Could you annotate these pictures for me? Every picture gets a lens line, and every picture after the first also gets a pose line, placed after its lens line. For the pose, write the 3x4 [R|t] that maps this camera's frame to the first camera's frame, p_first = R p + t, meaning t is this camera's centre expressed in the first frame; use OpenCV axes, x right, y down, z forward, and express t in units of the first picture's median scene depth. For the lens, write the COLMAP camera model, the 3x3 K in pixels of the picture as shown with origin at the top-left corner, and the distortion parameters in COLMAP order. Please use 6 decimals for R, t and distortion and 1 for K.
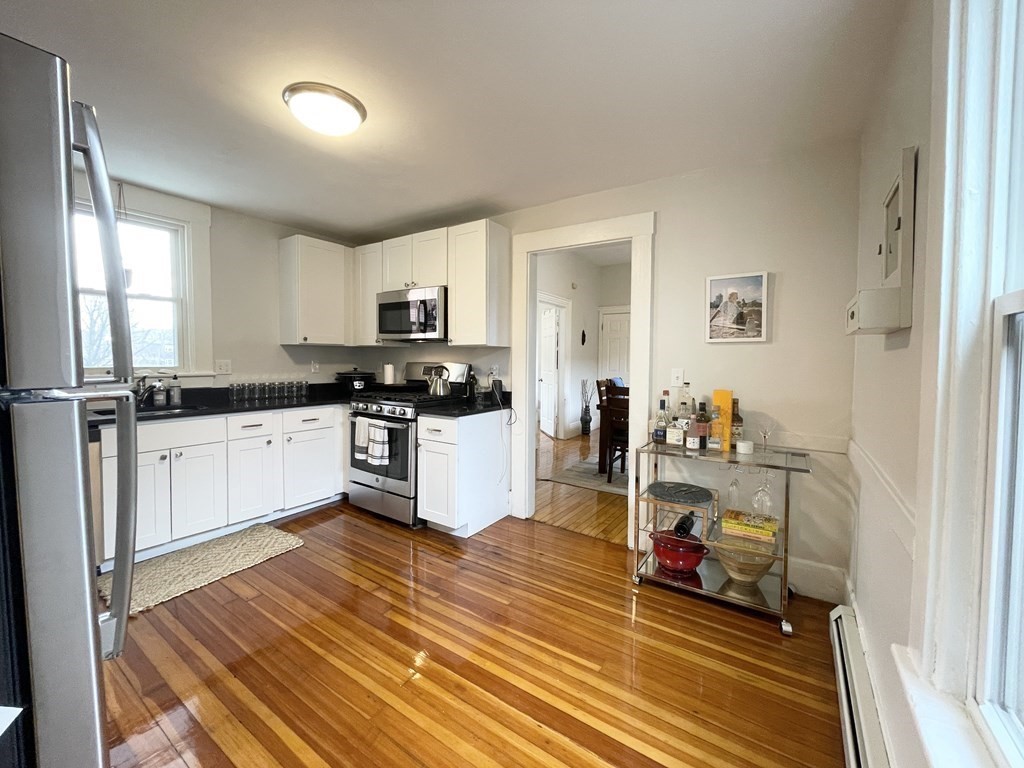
lens RADIAL K [[414.9, 0, 511.8], [0, 414.9, 376.6], [0, 0, 1]] dist [0.000482, 0.000427]
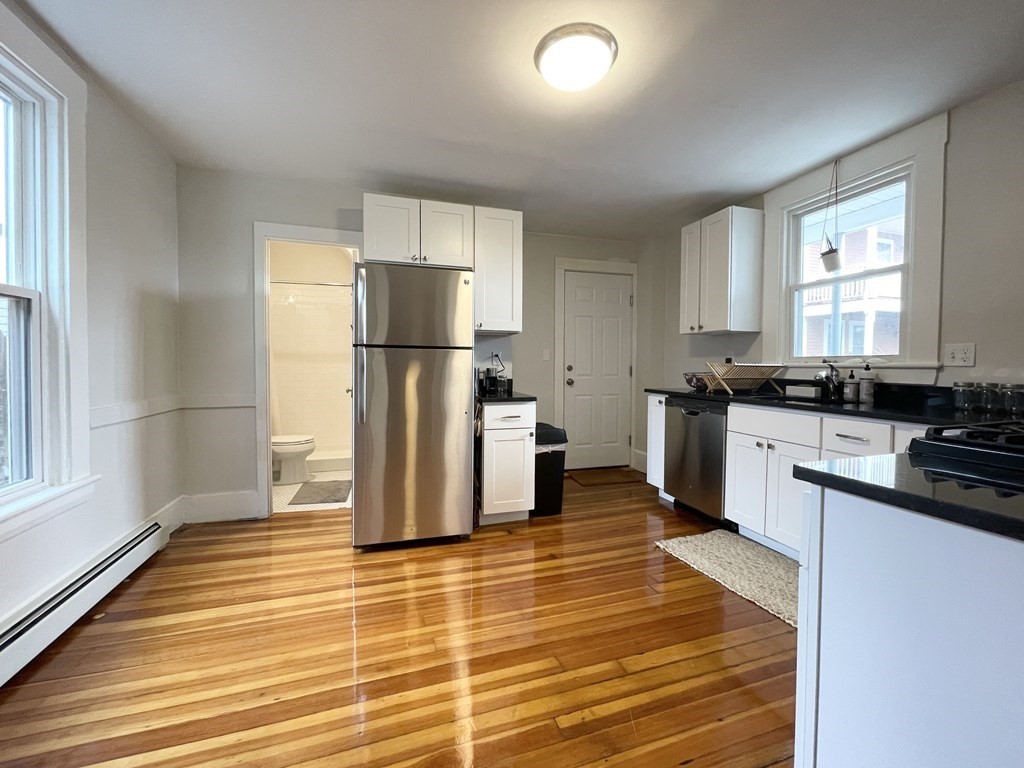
lens RADIAL K [[414.9, 0, 517.4], [0, 414.9, 375.8], [0, 0, 1]] dist [0.000482, 0.000427]
pose [[-0.599143, 0.010143, -0.800578, 0.223311], [-0.047506, 0.997708, 0.048194, 0.009946], [0.799231, 0.066907, -0.597288, 0.886453]]
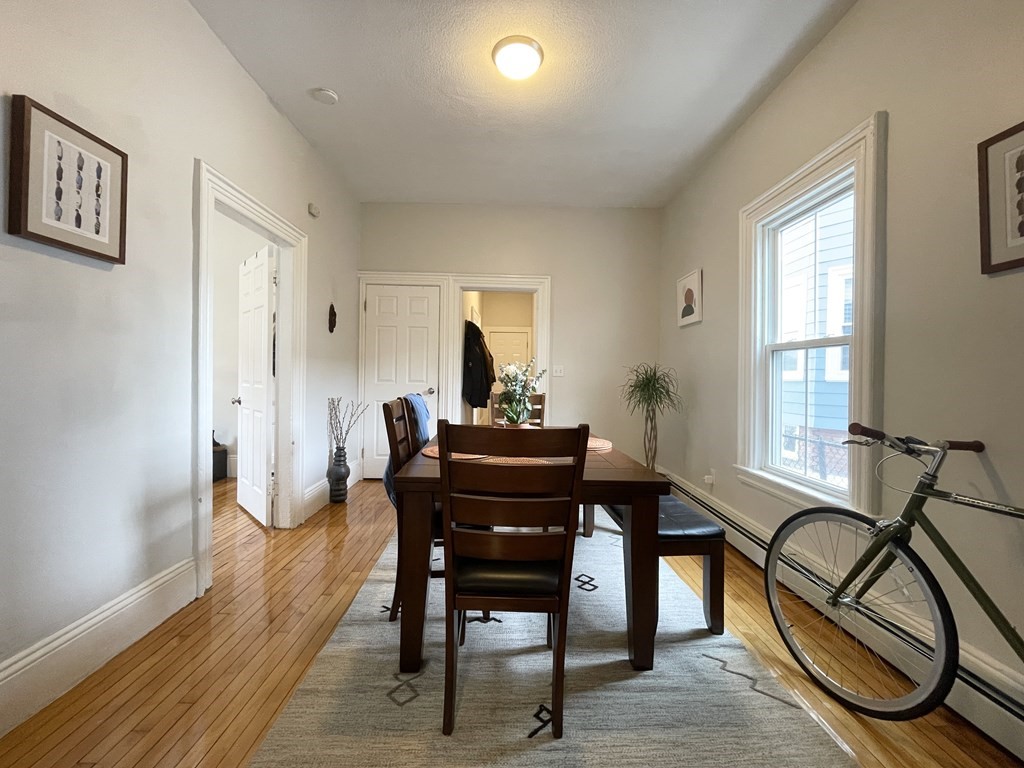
lens RADIAL K [[414.9, 0, 511.2], [0, 414.9, 374.4], [0, 0, 1]] dist [0.000482, 0.000427]
pose [[0.820998, 0.001100, 0.570930, 0.058637], [0.018616, 0.999415, -0.028695, -0.003329], [-0.570627, 0.034187, 0.820497, 0.439456]]
